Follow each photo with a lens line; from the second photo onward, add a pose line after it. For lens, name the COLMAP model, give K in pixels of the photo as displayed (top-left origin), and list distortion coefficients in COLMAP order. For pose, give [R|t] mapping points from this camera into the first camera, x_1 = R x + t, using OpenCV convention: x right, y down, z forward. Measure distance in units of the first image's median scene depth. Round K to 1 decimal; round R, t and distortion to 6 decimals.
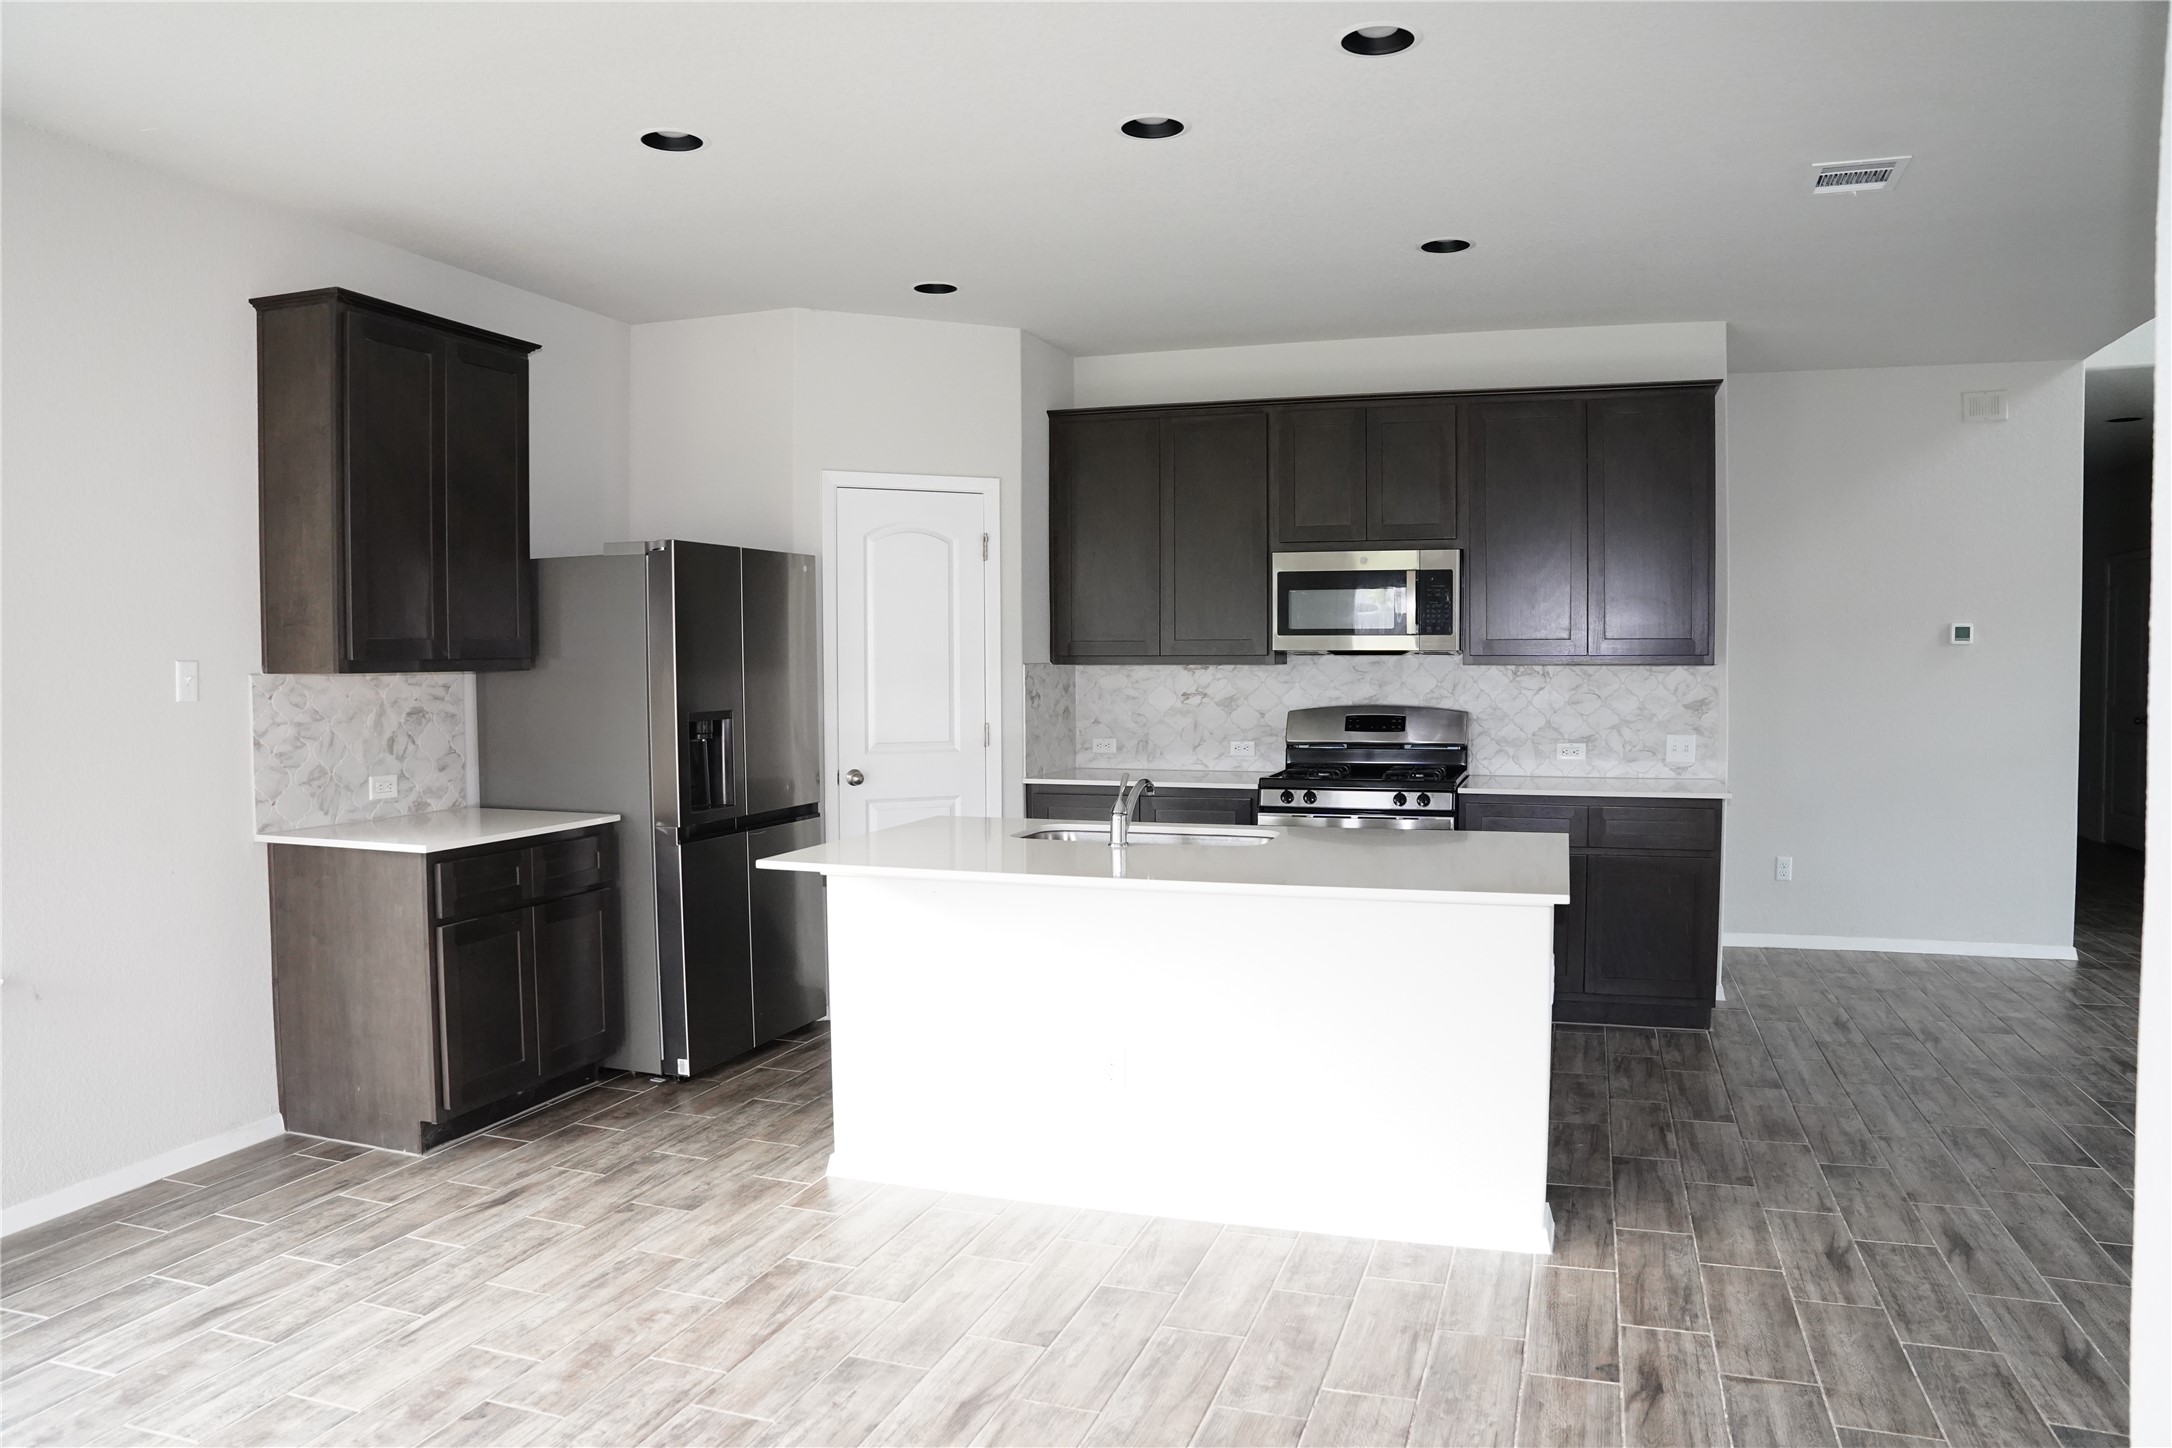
lens RADIAL K [[1481.1, 0, 1077.8], [0, 1481.1, 726.4], [0, 0, 1]] dist [-0.157629, 0.095342]
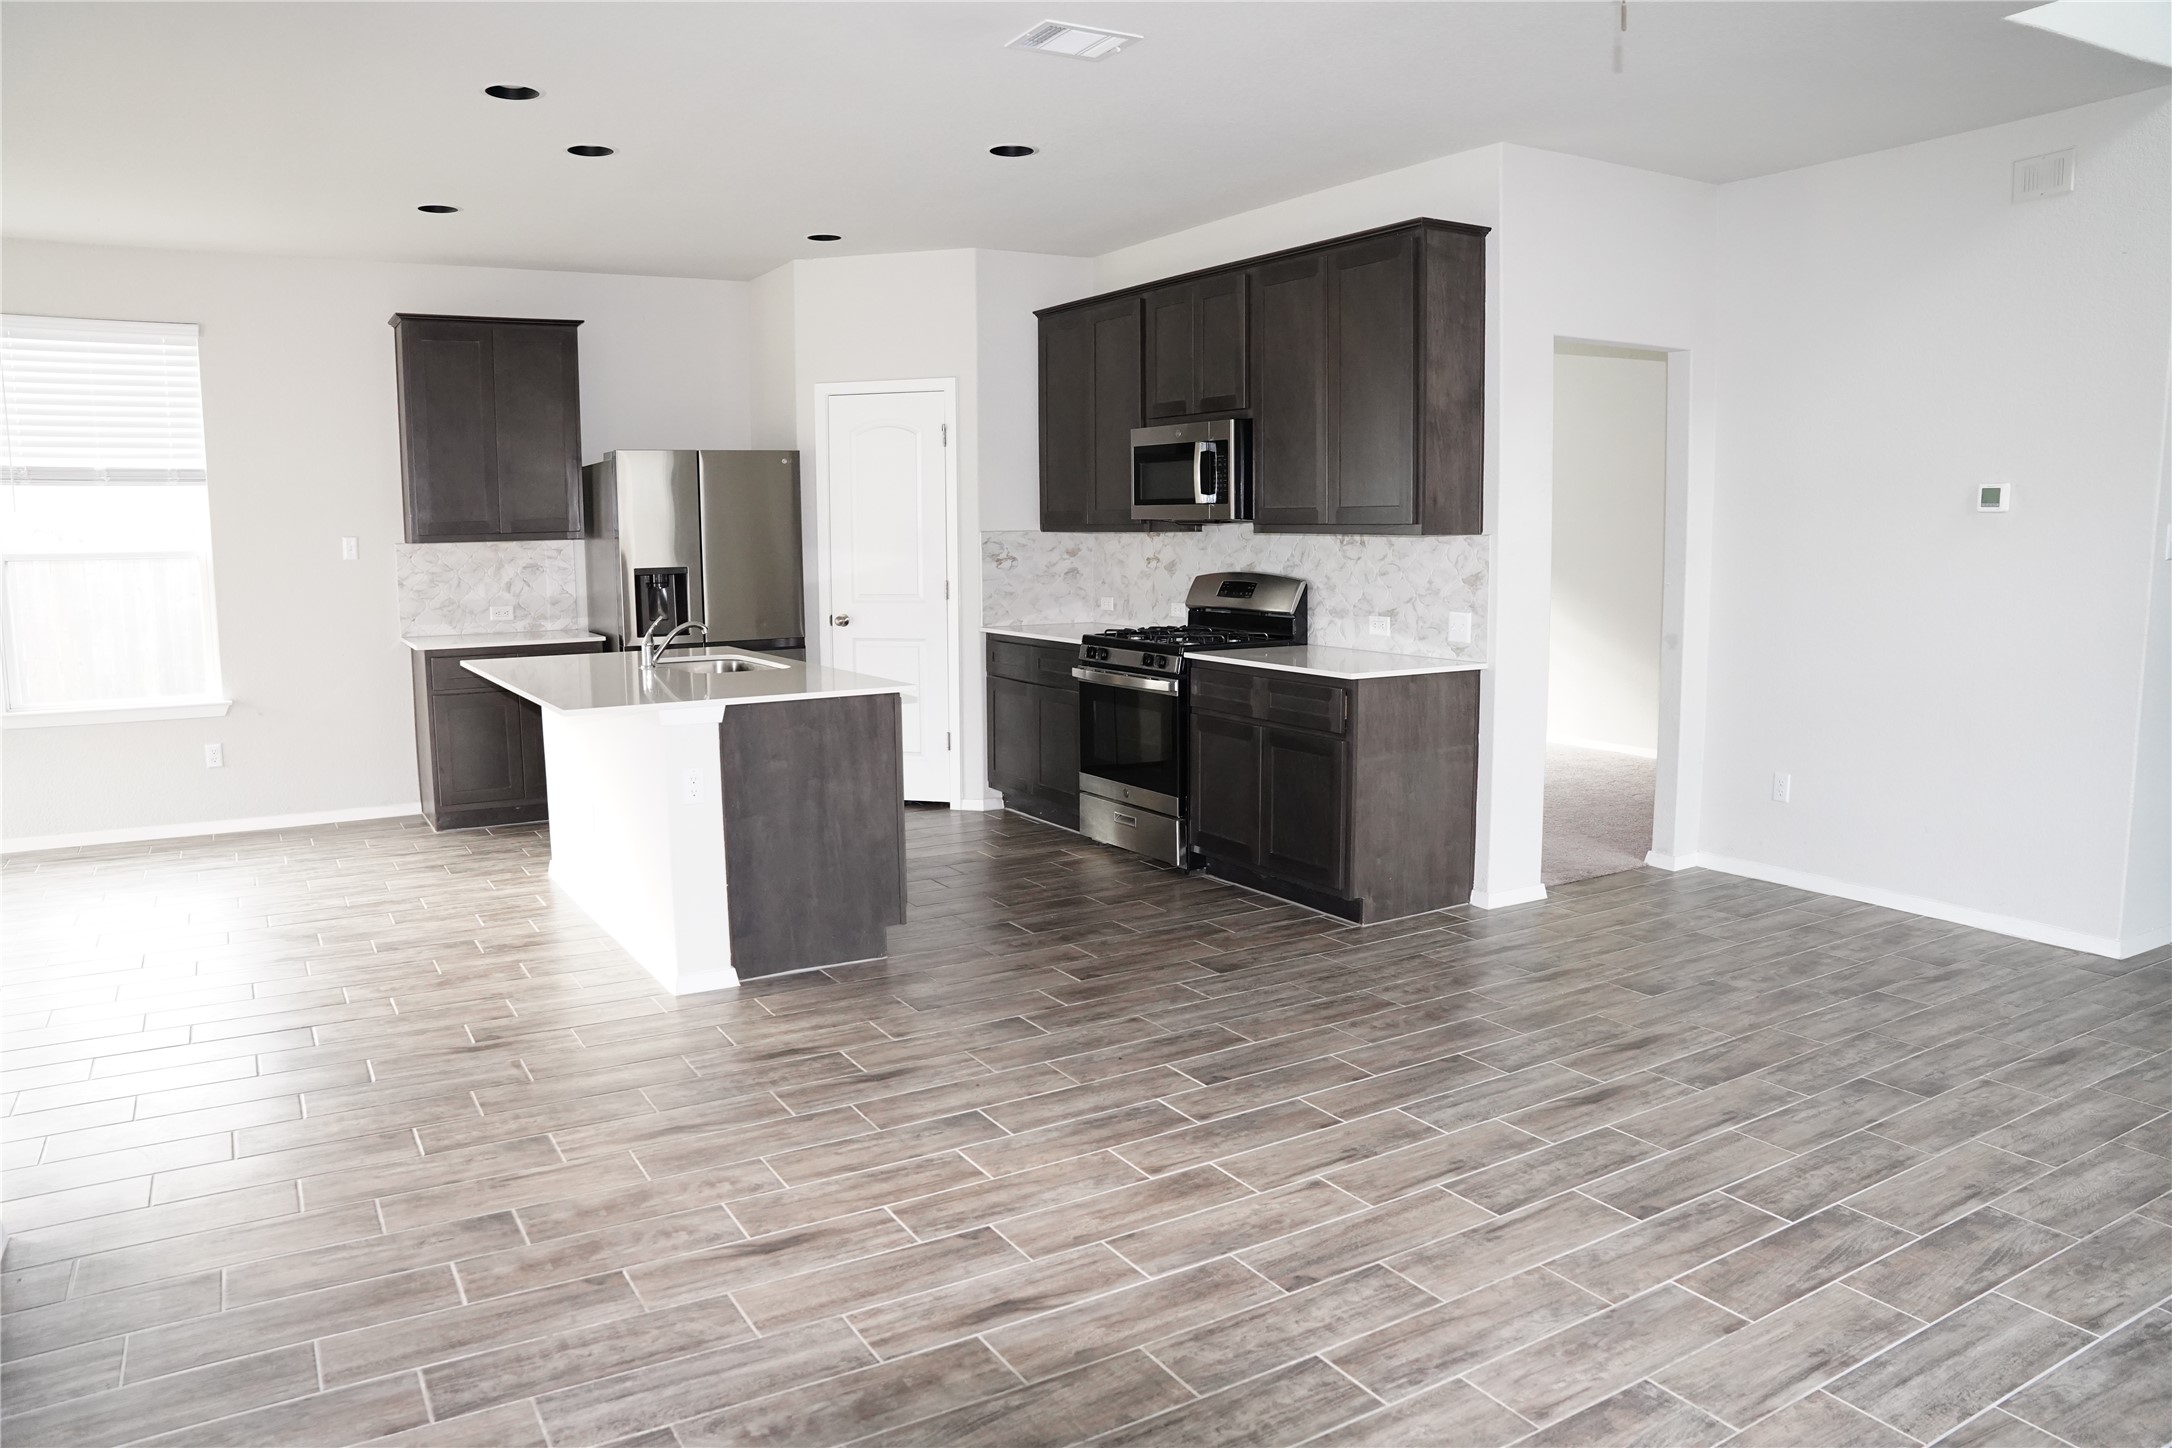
lens RADIAL K [[1481.1, 0, 1077.5], [0, 1481.1, 716.2], [0, 0, 1]] dist [-0.157629, 0.095342]
pose [[0.764190, 0.082329, -0.639715, 1.123025], [-0.023512, 0.994717, 0.099929, -0.021026], [0.644563, -0.061323, 0.762088, 0.187768]]
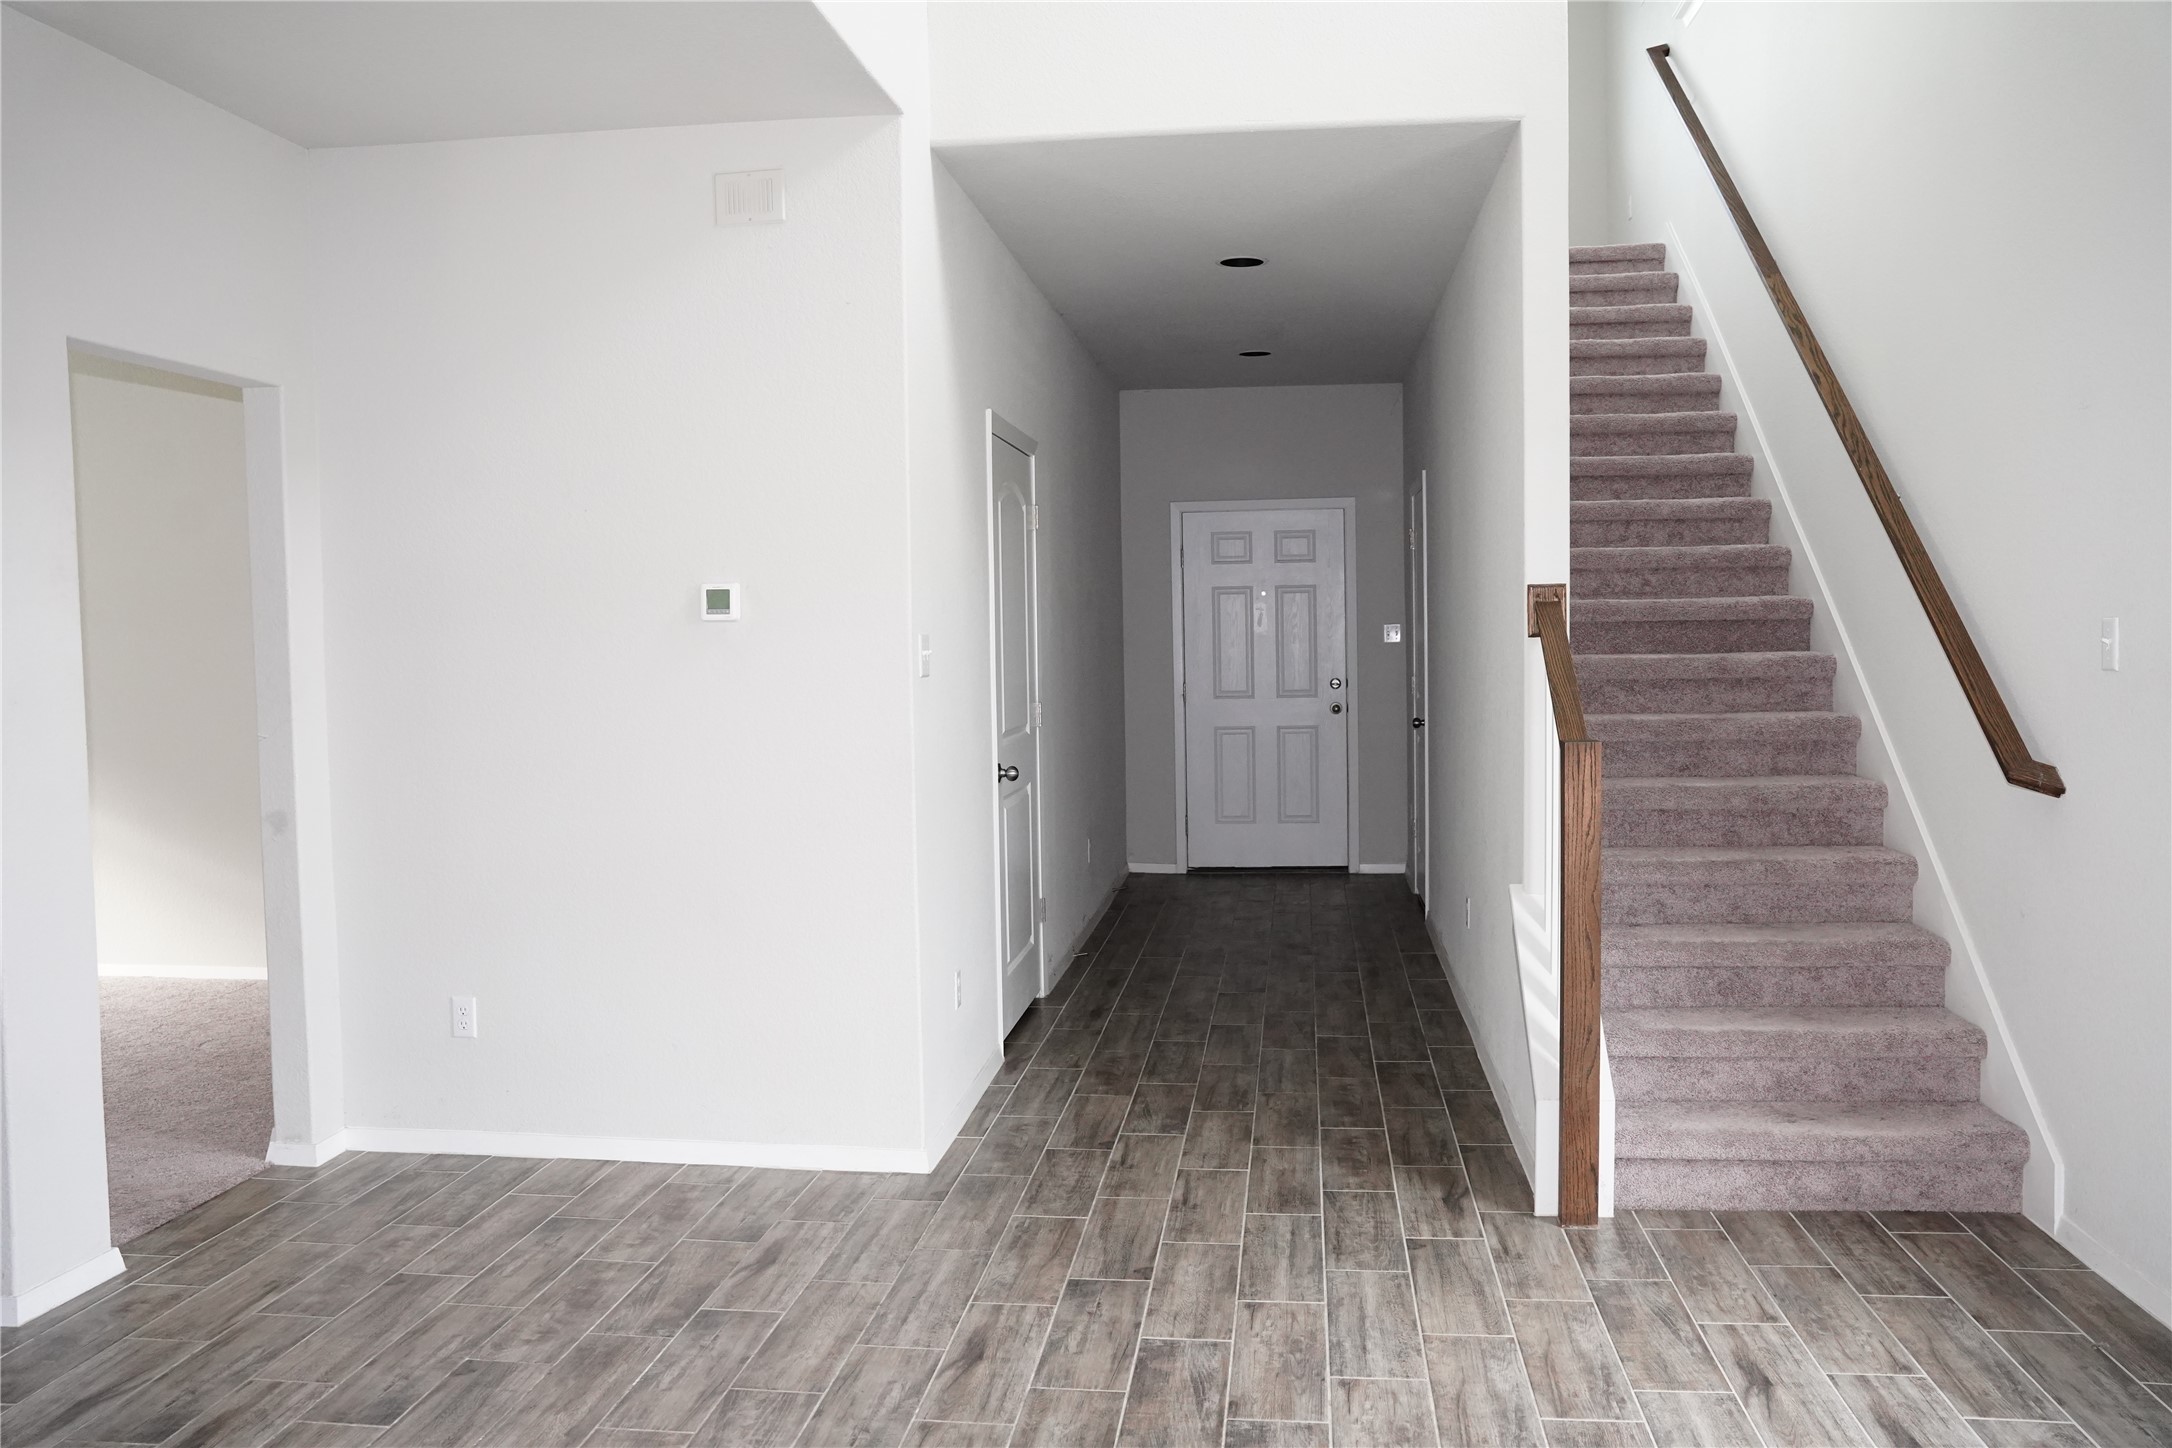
lens RADIAL K [[1781.6, 0, 1082.8], [0, 1781.6, 716.8], [0, 0, 1]] dist [-0.056124, 0.047831]
pose [[0.981273, -0.017277, 0.191848, 0.958318], [0.015633, 0.999827, 0.010082, -0.036736], [-0.191989, -0.006894, 0.981373, 0.410506]]
